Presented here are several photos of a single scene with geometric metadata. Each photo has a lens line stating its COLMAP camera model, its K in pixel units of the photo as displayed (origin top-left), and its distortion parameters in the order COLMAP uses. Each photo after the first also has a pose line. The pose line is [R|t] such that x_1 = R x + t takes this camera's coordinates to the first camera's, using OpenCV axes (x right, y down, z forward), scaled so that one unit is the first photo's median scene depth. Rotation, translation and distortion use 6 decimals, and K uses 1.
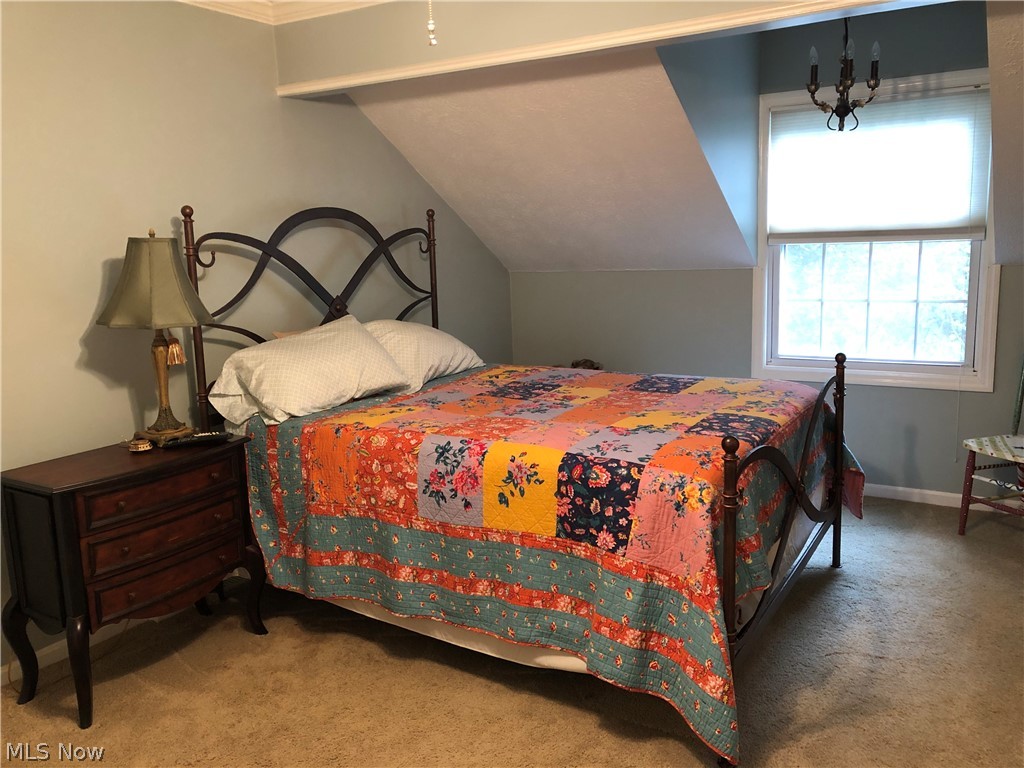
lens RADIAL K [[828.4, 0, 518.6], [0, 828.4, 380.7], [0, 0, 1]] dist [0.044774, -0.055523]
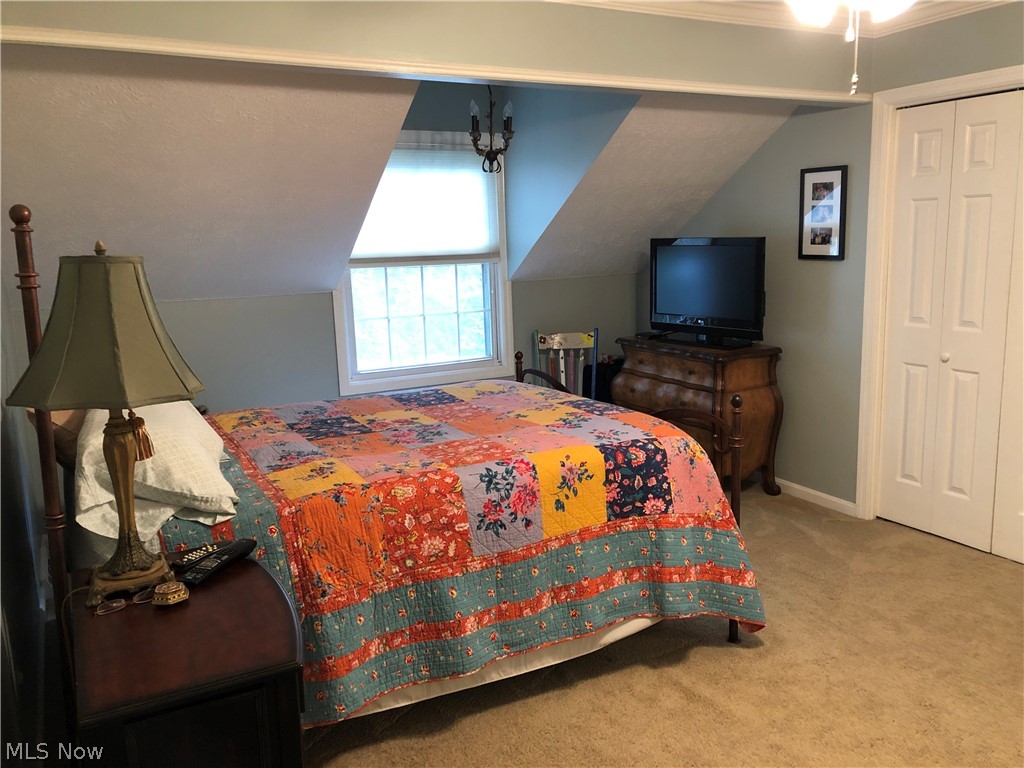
lens RADIAL K [[828.4, 0, 519.9], [0, 828.4, 385.5], [0, 0, 1]] dist [0.044774, -0.055523]
pose [[0.503683, -0.132946, 0.853597, -0.881129], [0.165346, 0.984656, 0.055792, -0.067699], [-0.847917, 0.113038, 0.517937, 0.476736]]
